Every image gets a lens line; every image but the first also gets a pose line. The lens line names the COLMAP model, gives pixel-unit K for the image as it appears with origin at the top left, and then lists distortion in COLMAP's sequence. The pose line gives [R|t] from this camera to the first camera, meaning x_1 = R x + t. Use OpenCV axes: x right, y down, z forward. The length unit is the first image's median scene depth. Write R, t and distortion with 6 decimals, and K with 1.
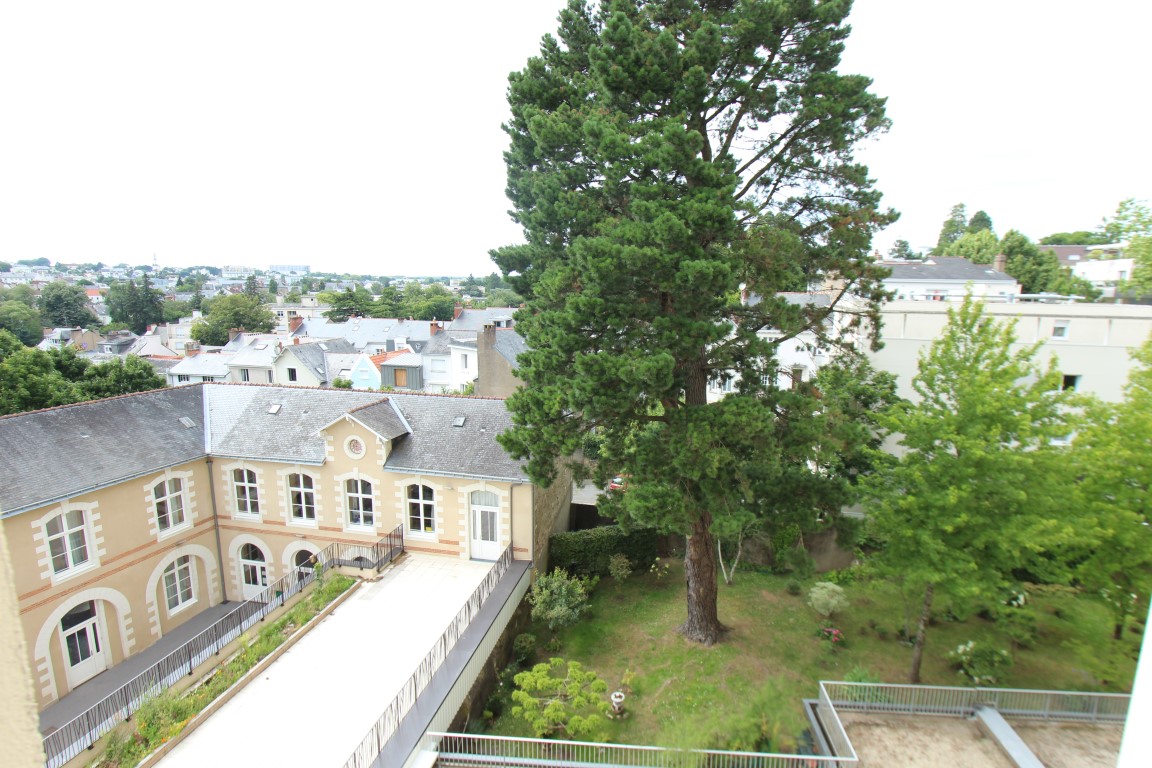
lens RADIAL K [[588.8, 0, 582.5], [0, 588.8, 385.2], [0, 0, 1]] dist [-0.001488, -0.000065]
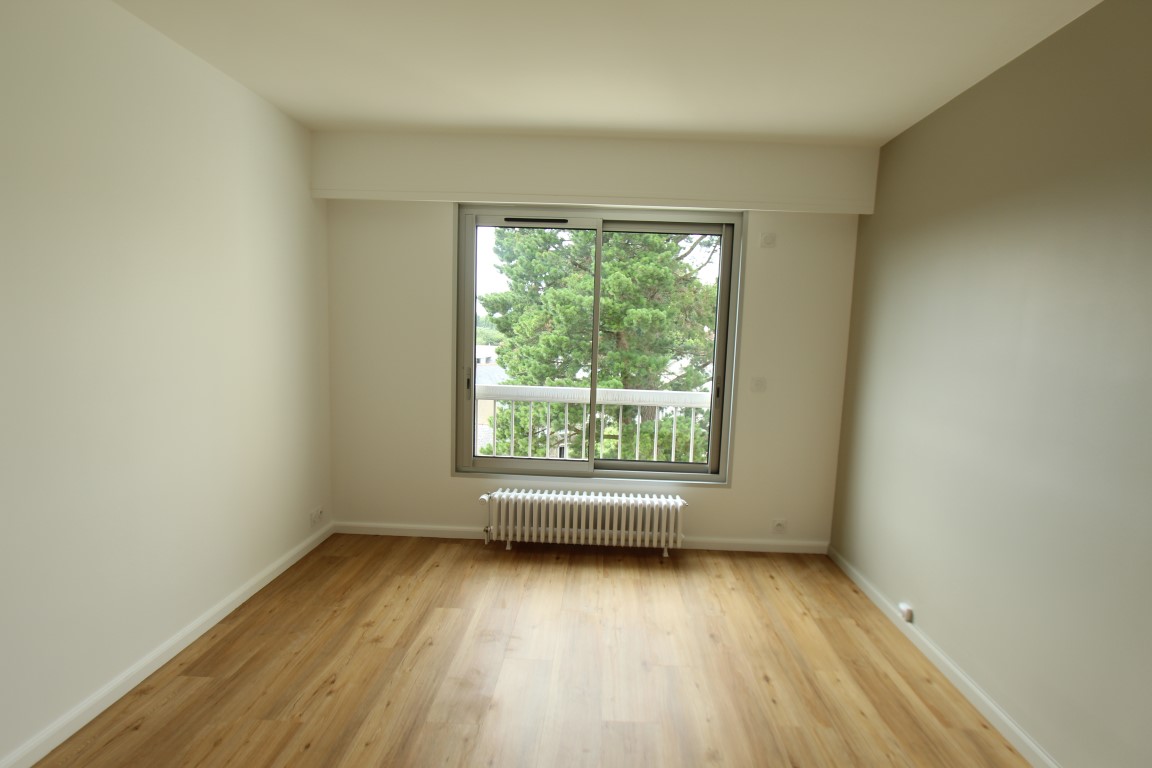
lens RADIAL K [[588.8, 0, 571.2], [0, 588.8, 380.6], [0, 0, 1]] dist [-0.001488, -0.000065]
pose [[0.999691, 0.016319, 0.018762, 0.017465], [-0.014879, 0.997111, -0.074484, 0.040077], [-0.019923, 0.074181, 0.997046, -0.246771]]
